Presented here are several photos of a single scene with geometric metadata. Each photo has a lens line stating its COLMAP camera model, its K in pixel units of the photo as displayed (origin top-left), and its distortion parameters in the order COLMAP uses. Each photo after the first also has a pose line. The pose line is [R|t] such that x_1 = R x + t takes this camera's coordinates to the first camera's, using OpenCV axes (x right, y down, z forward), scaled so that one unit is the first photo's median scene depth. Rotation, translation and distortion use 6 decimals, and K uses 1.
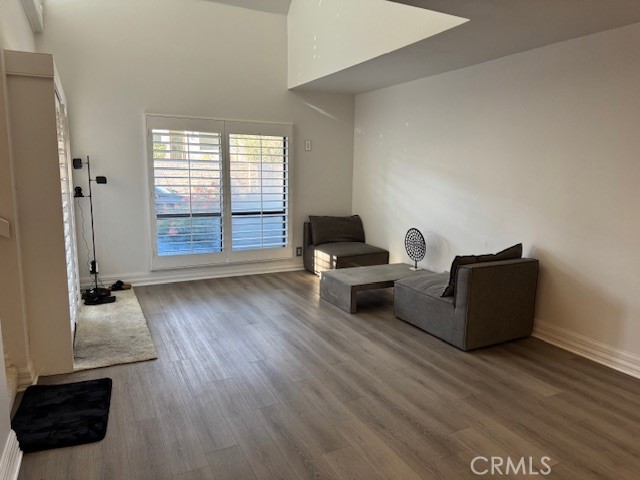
lens RADIAL K [[439.5, 0, 320.0], [0, 439.5, 240.0], [0, 0, 1]] dist [0.000073, 0.001240]
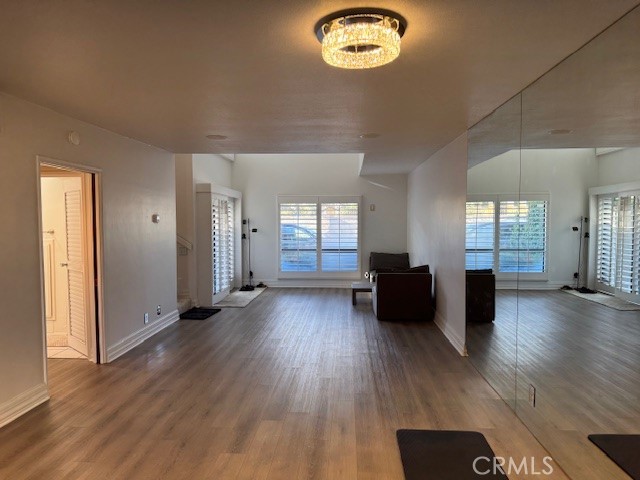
lens RADIAL K [[401.6, 0, 320.0], [0, 401.6, 240.0], [0, 0, 1]] dist [0.000669, 0.001351]
pose [[0.861091, 0.001873, -0.508447, 0.615882], [-0.061521, 0.993030, -0.100533, 0.064897], [0.504715, 0.117848, 0.855205, -0.362952]]
